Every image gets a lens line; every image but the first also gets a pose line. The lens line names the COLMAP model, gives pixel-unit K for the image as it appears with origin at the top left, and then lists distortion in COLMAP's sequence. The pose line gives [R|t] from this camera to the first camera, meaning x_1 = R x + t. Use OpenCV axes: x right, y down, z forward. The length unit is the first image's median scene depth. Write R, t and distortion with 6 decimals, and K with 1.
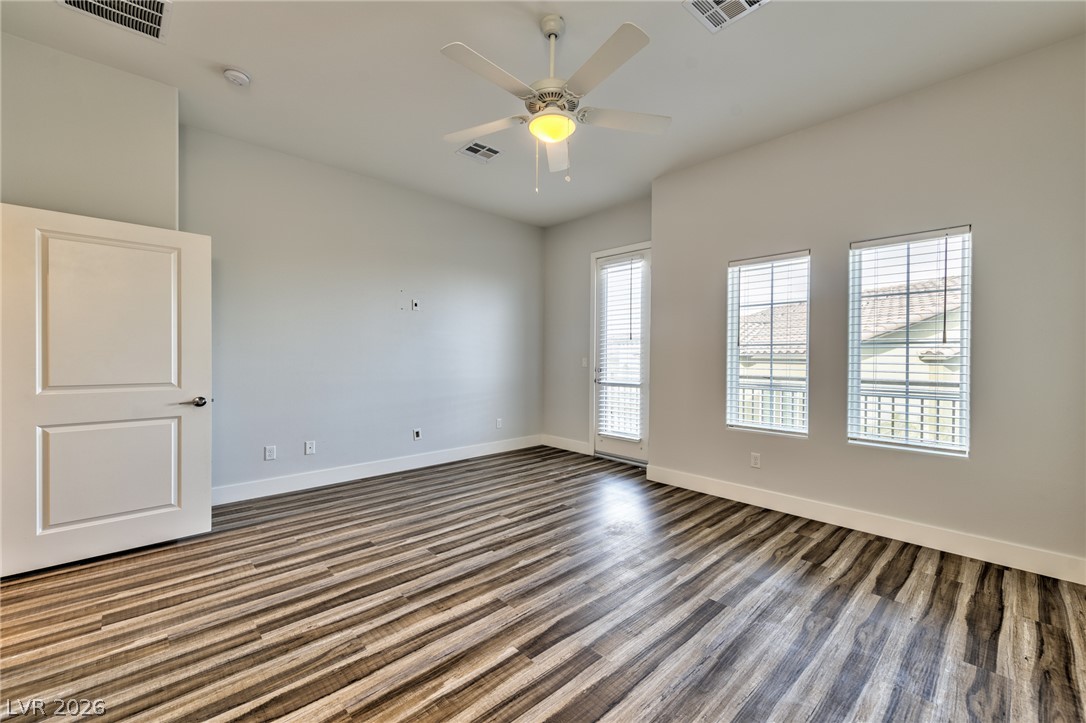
lens RADIAL K [[444.5, 0, 546.2], [0, 444.5, 350.6], [0, 0, 1]] dist [0.000996, -0.001009]
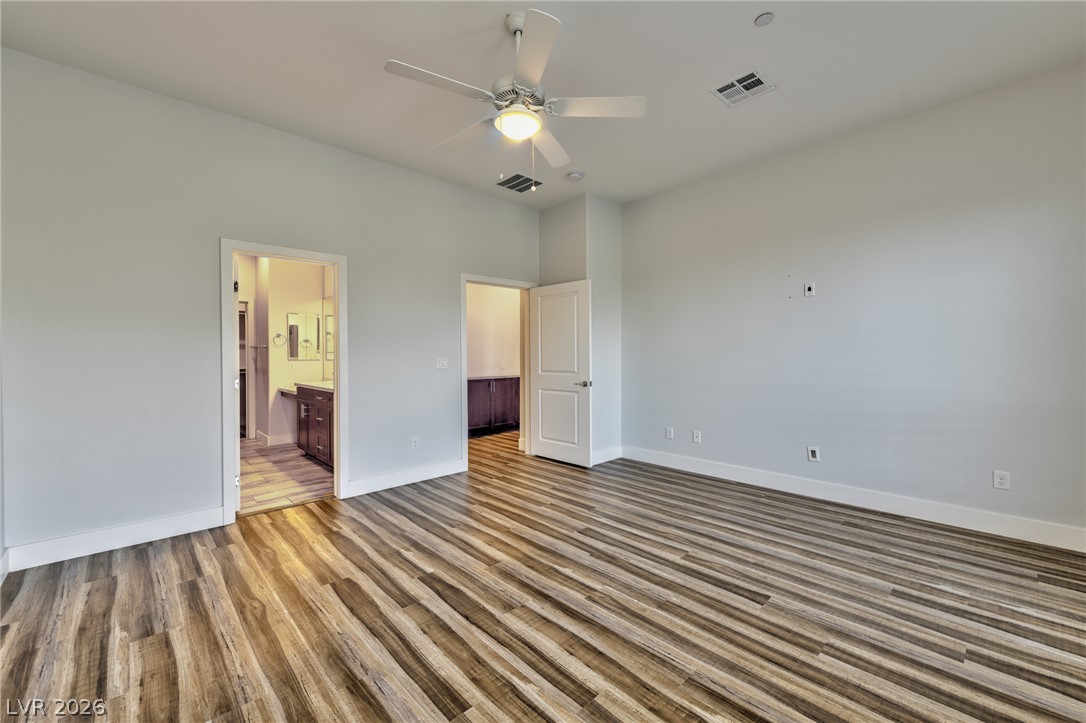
lens RADIAL K [[444.5, 0, 544.9], [0, 444.5, 366.1], [0, 0, 1]] dist [0.000996, -0.001009]
pose [[-0.010876, 0.023949, -0.999654, 0.772071], [0.015193, 0.999602, 0.023783, 0.010423], [0.999825, -0.014929, -0.011236, 0.835724]]
